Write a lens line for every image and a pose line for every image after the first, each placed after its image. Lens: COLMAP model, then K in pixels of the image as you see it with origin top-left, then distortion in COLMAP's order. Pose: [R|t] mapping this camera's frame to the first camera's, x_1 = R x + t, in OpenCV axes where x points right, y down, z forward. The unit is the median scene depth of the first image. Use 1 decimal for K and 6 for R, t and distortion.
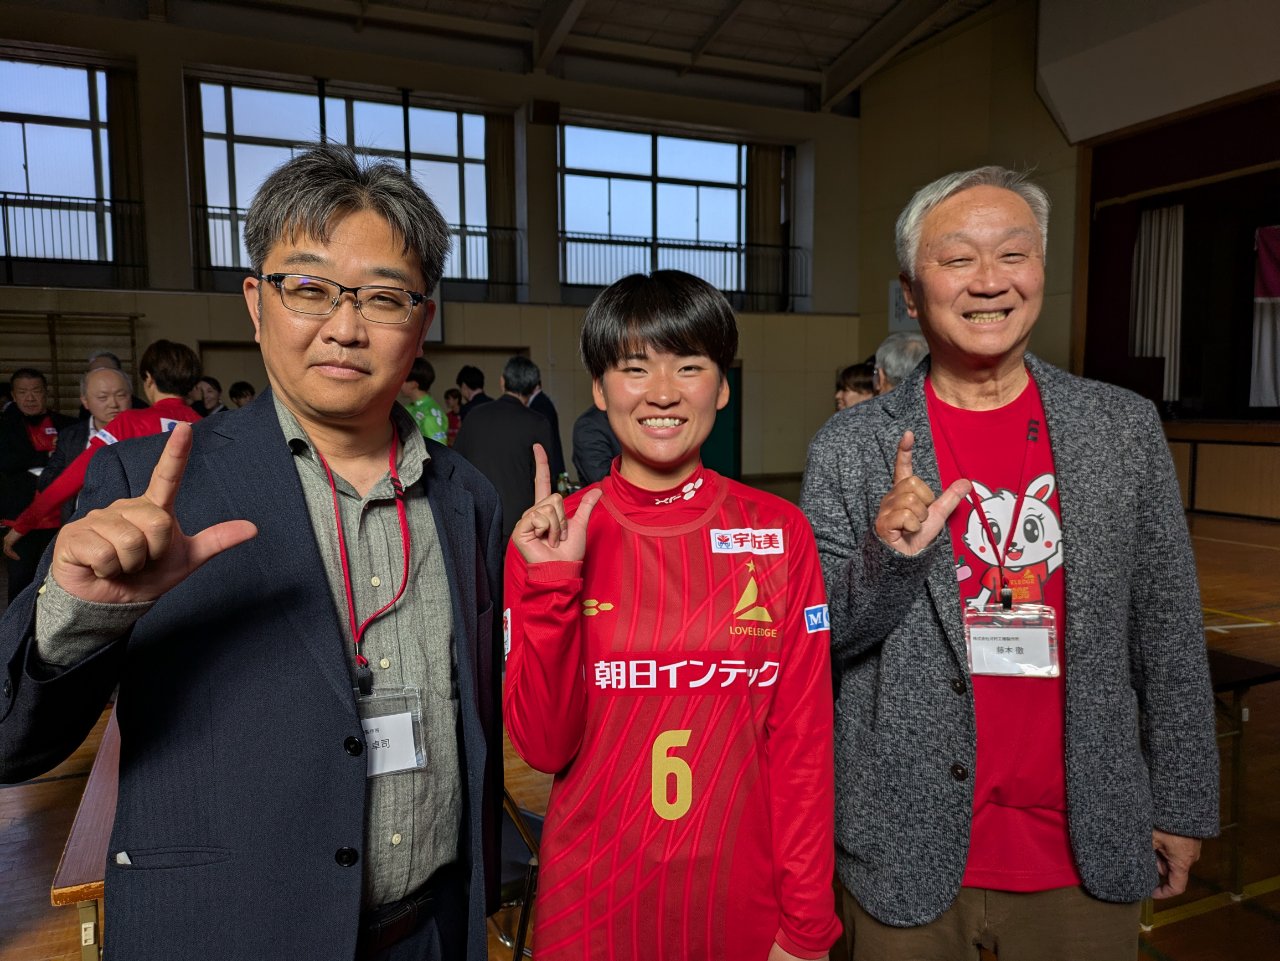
lens RADIAL K [[952.9, 0, 643.2], [0, 952.9, 482.4], [0, 0, 1]] dist [0.056176, -0.051394]
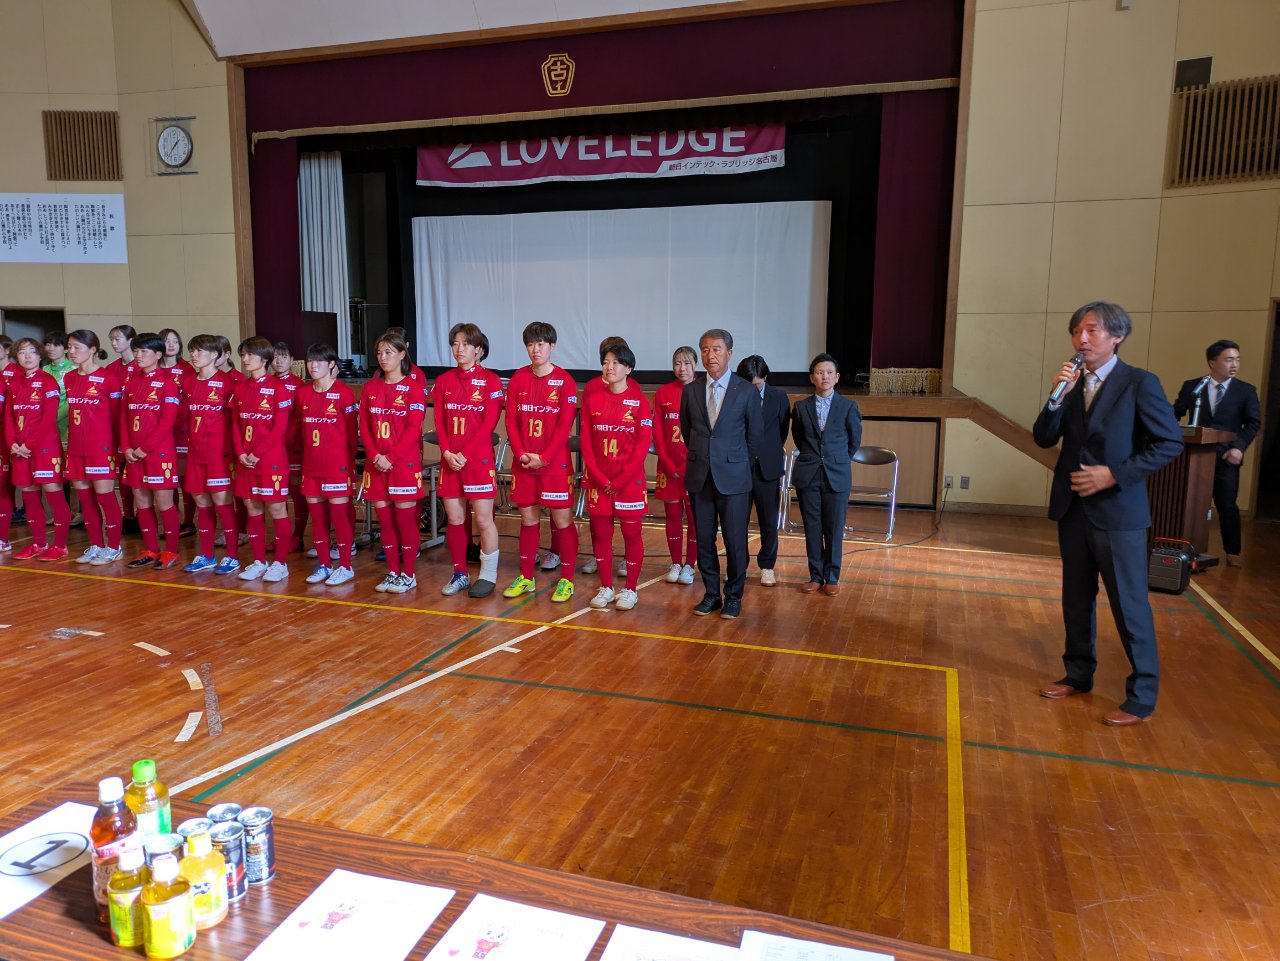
lens RADIAL K [[952.9, 0, 618.2], [0, 952.9, 481.3], [0, 0, 1]] dist [0.056176, -0.051394]
pose [[0.682545, -0.083762, 0.726028, 0.026352], [0.052033, 0.996459, 0.066045, -0.011216], [-0.728989, -0.007301, 0.684486, 0.129929]]
